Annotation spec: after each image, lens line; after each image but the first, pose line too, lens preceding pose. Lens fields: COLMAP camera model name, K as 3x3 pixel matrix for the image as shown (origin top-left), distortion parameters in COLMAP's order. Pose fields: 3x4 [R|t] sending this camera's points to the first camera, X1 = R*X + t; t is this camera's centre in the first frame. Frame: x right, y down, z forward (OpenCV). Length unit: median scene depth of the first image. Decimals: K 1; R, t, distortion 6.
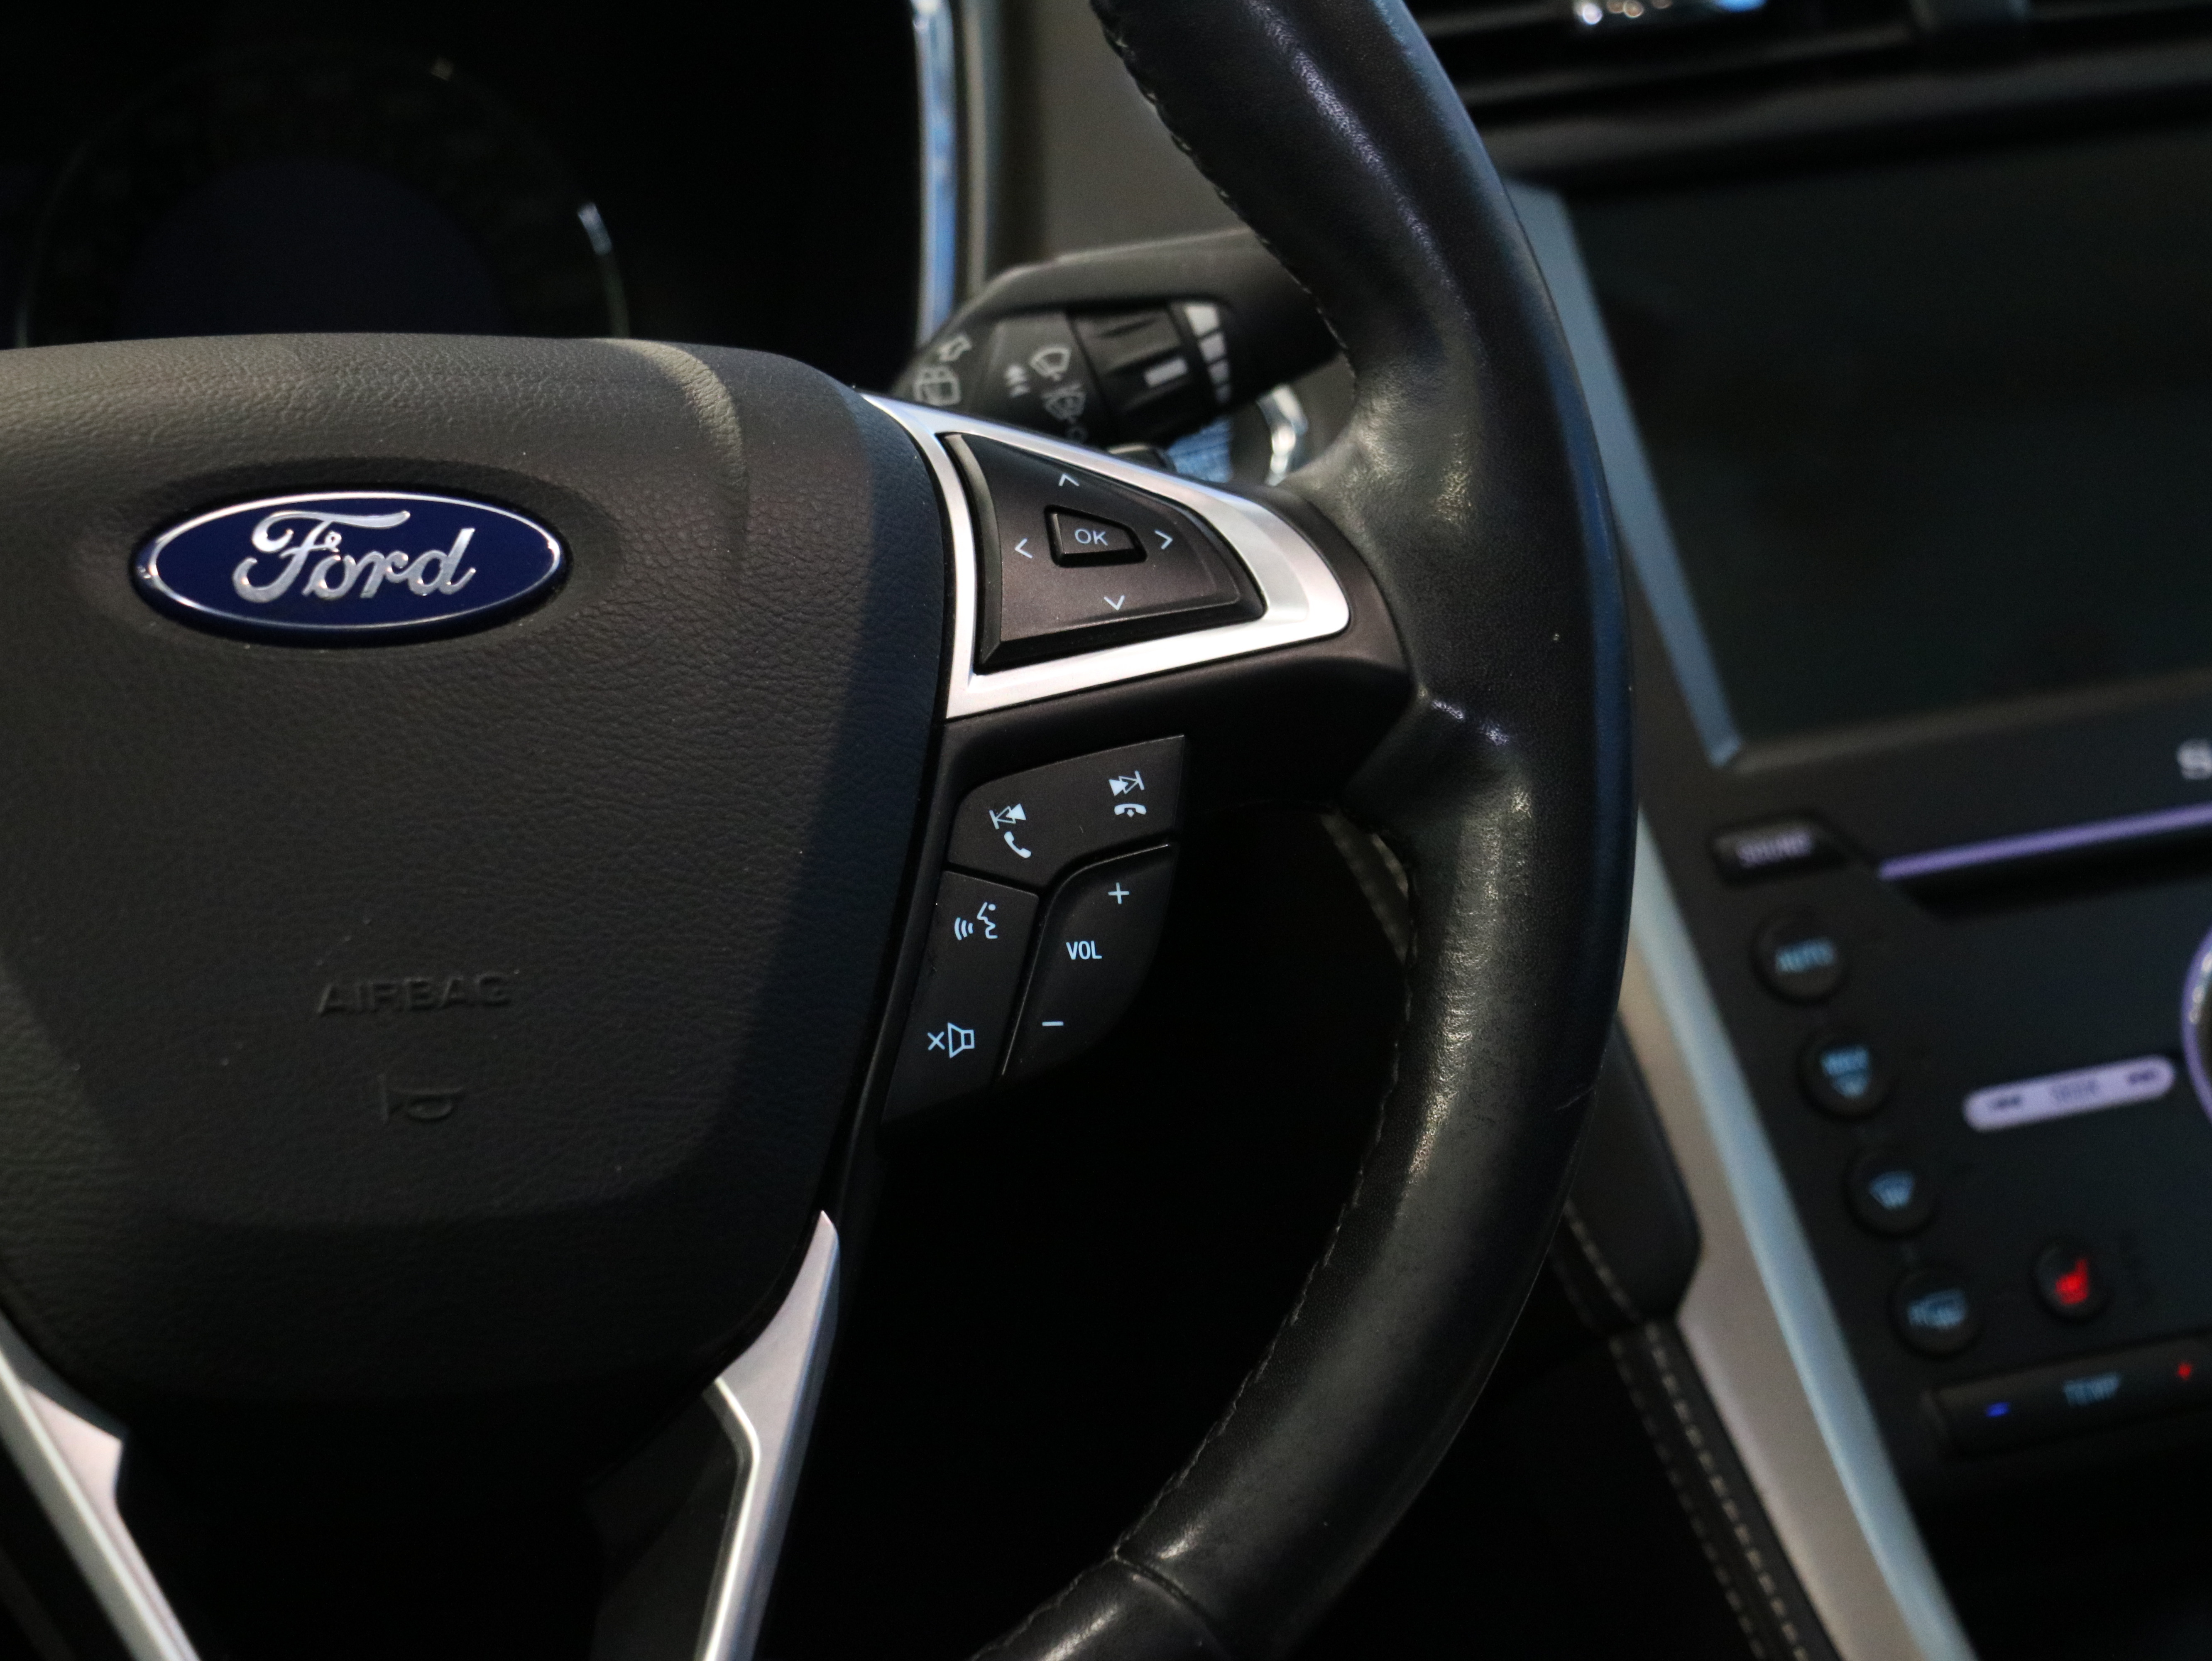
lens RADIAL K [[6664.7, 0, 1106.0], [0, 6664.7, 830.5], [0, 0, 1]] dist [-0.037117, 0.632374]
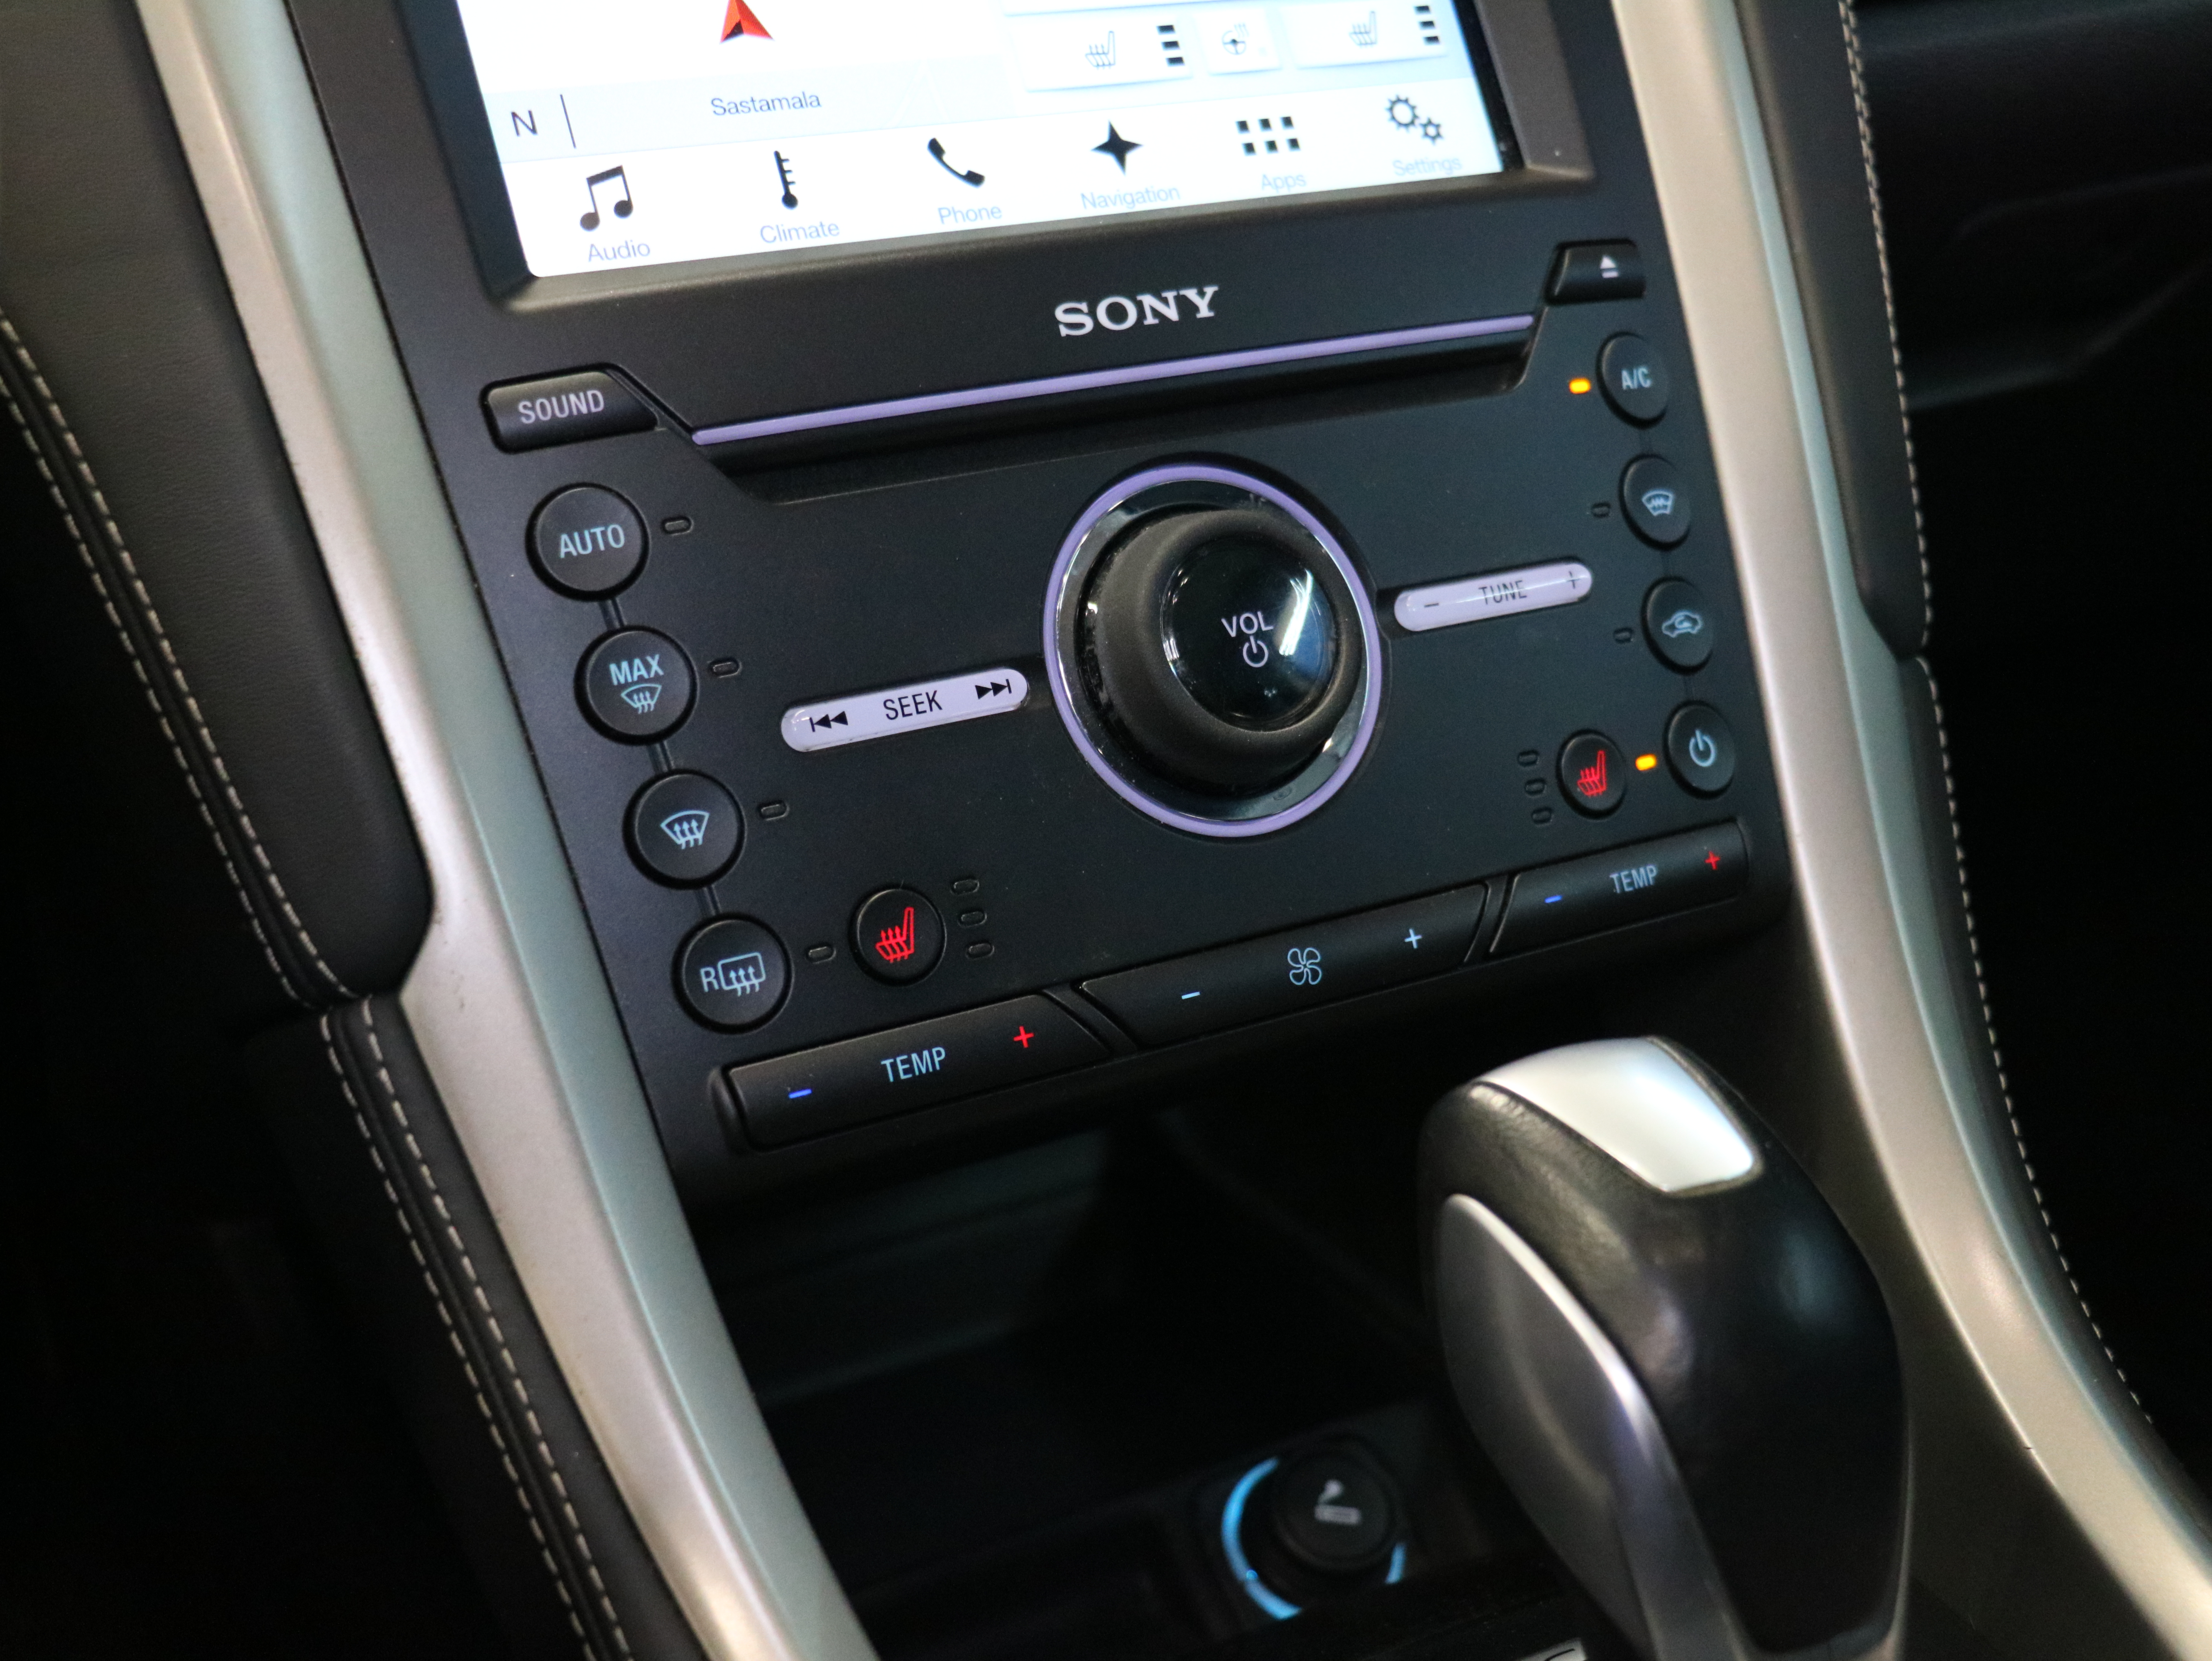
lens RADIAL K [[2902.6, 0, 1106.0], [0, 2902.6, 830.5], [0, 0, 1]] dist [-0.007660, -0.025206]
pose [[0.987872, 0.017207, 0.154314, 0.135801], [-0.044158, 0.983936, 0.172975, -0.013131], [-0.148859, -0.177691, 0.972763, 0.759225]]
